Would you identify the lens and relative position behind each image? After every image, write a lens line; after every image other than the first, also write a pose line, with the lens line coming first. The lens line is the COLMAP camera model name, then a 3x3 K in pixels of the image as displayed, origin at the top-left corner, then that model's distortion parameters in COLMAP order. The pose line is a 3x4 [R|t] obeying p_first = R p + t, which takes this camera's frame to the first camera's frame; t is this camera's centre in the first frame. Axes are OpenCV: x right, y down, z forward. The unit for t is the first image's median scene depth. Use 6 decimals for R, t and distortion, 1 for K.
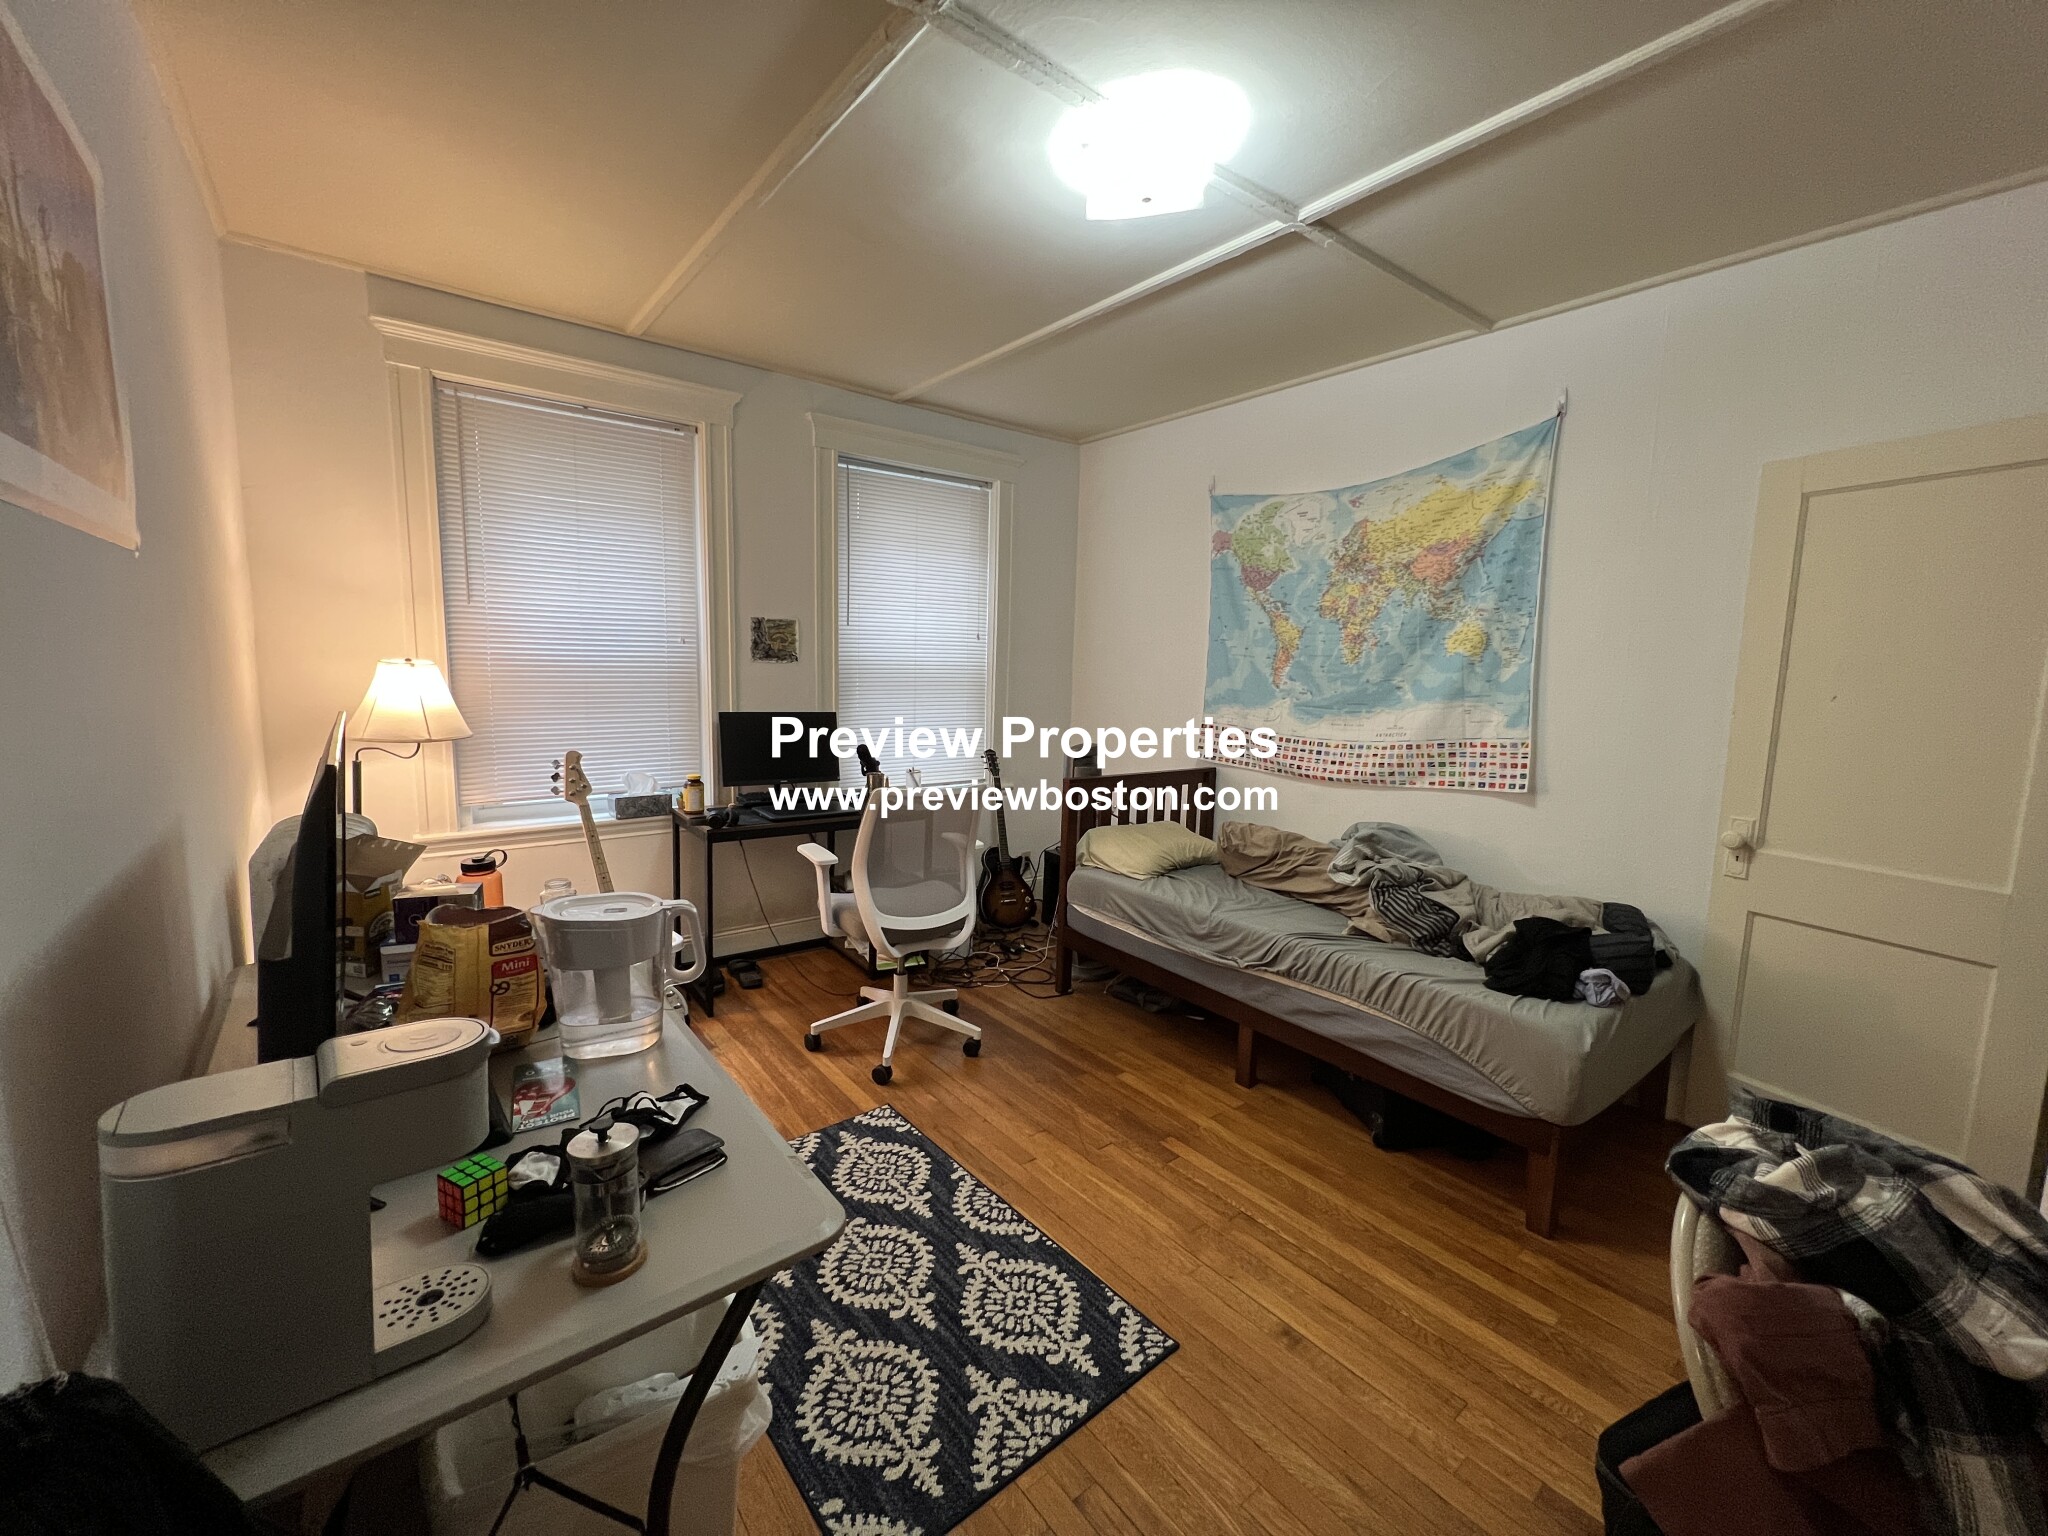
lens RADIAL K [[831.1, 0, 1024.2], [0, 831.1, 761.1], [0, 0, 1]] dist [-0.003869, -0.000236]
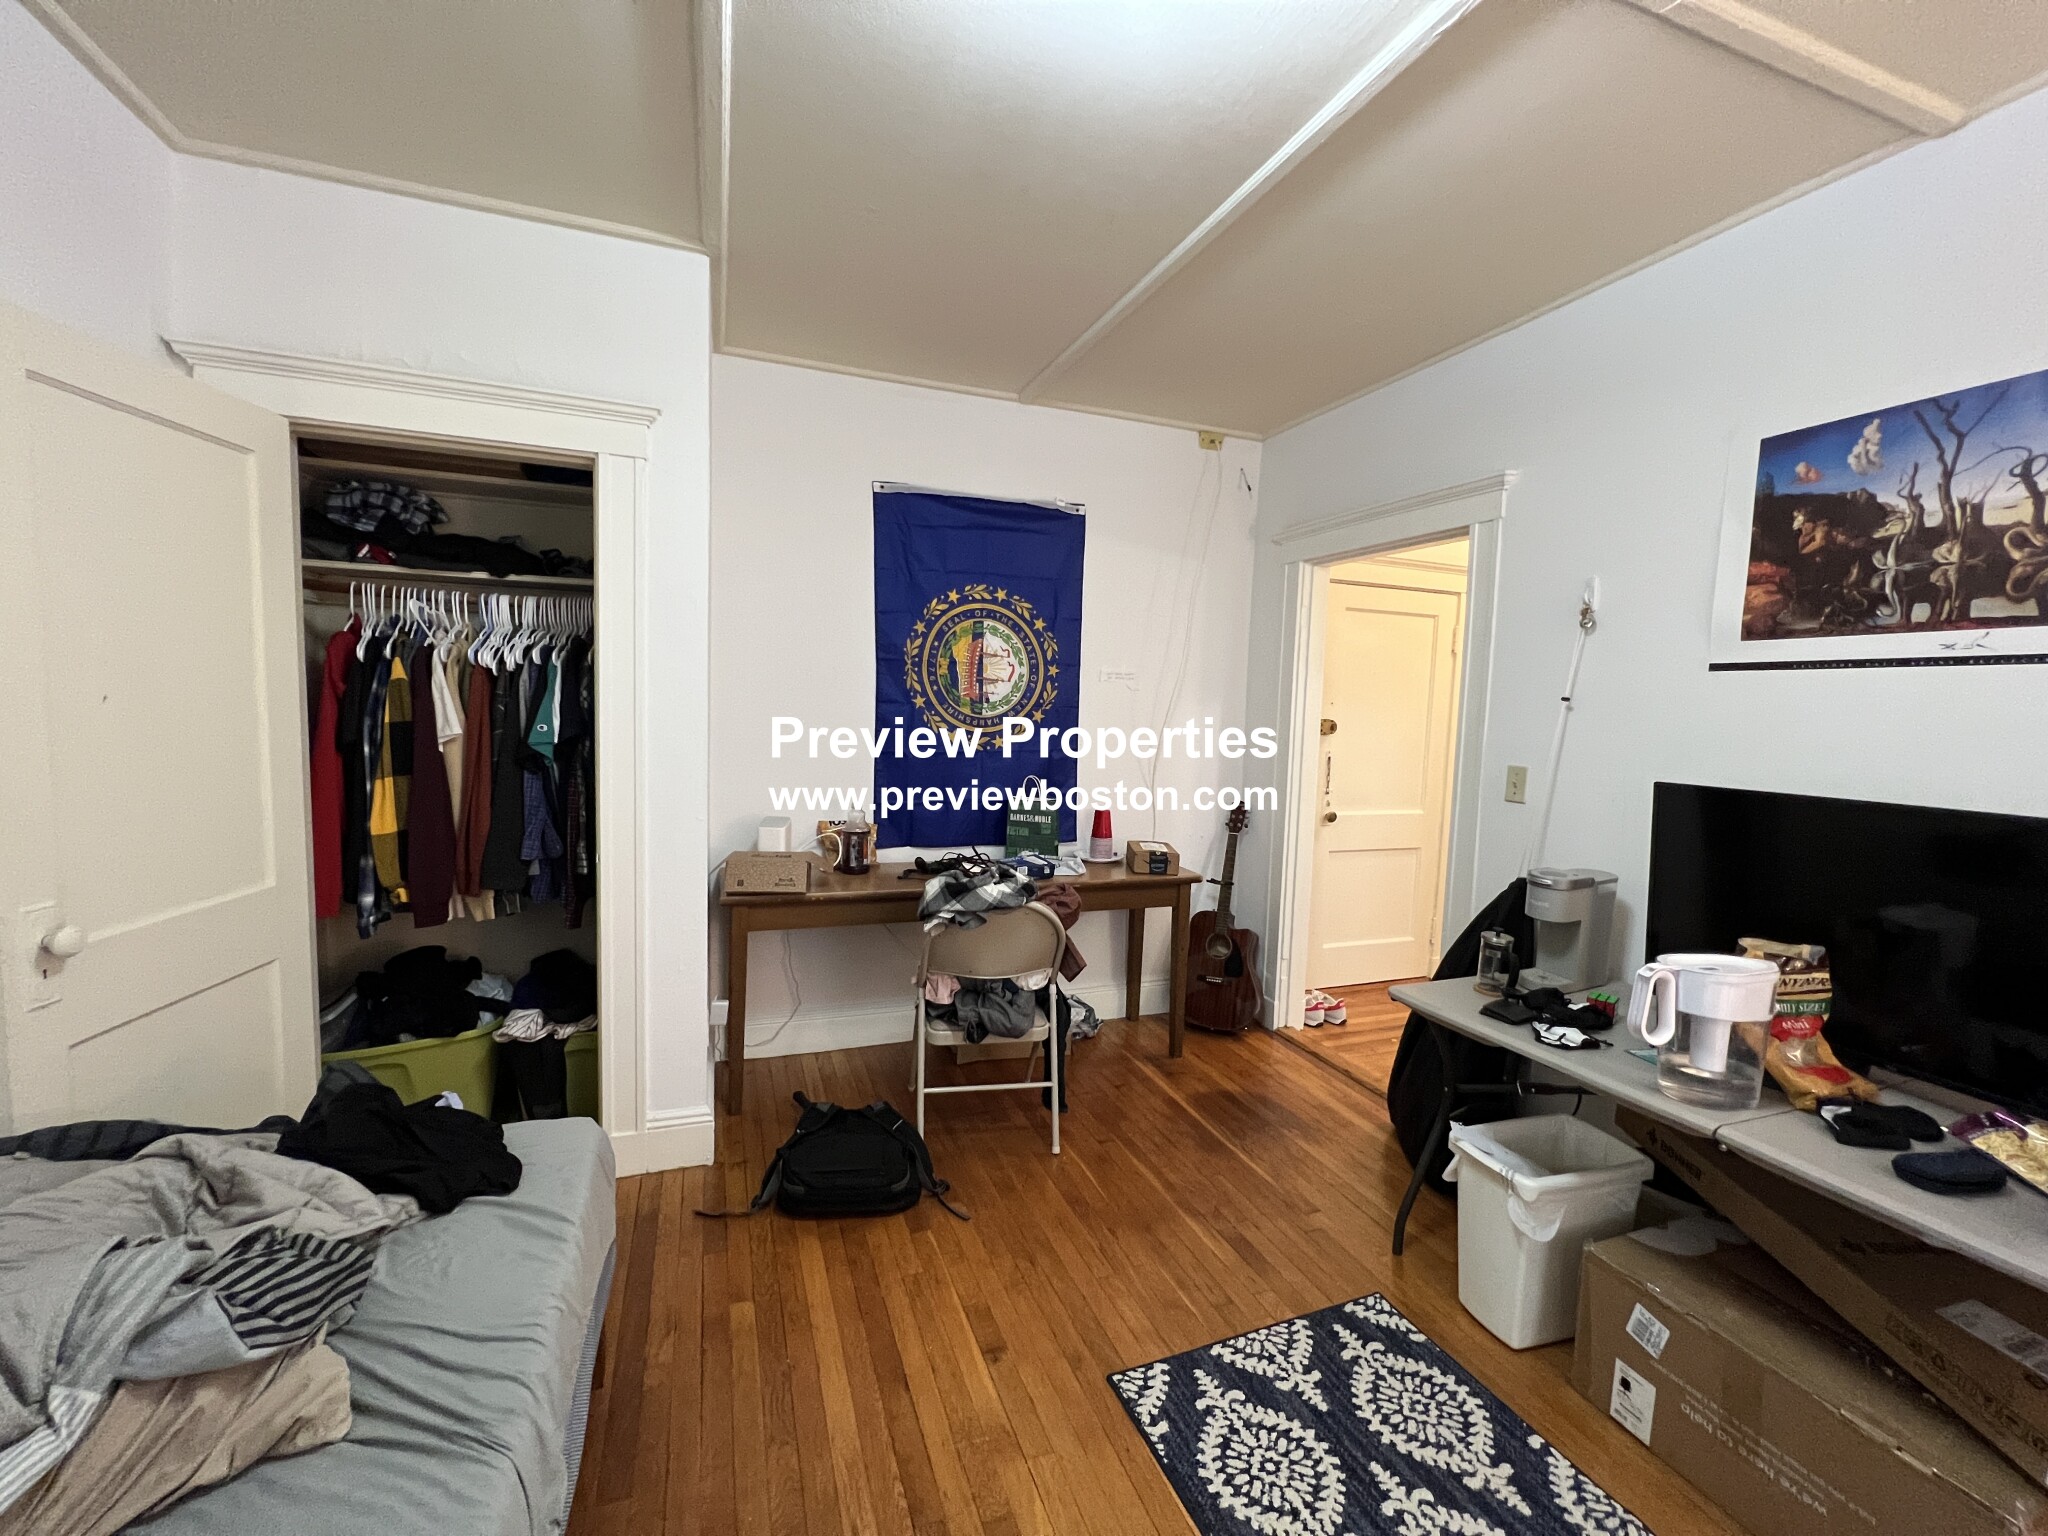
lens RADIAL K [[831.1, 0, 1015.1], [0, 831.1, 762.7], [0, 0, 1]] dist [-0.003869, -0.000236]
pose [[-0.948438, -0.084061, 0.305613, 0.047686], [-0.019444, 0.977806, 0.208608, -0.238694], [-0.316366, 0.191909, -0.929023, 1.850516]]
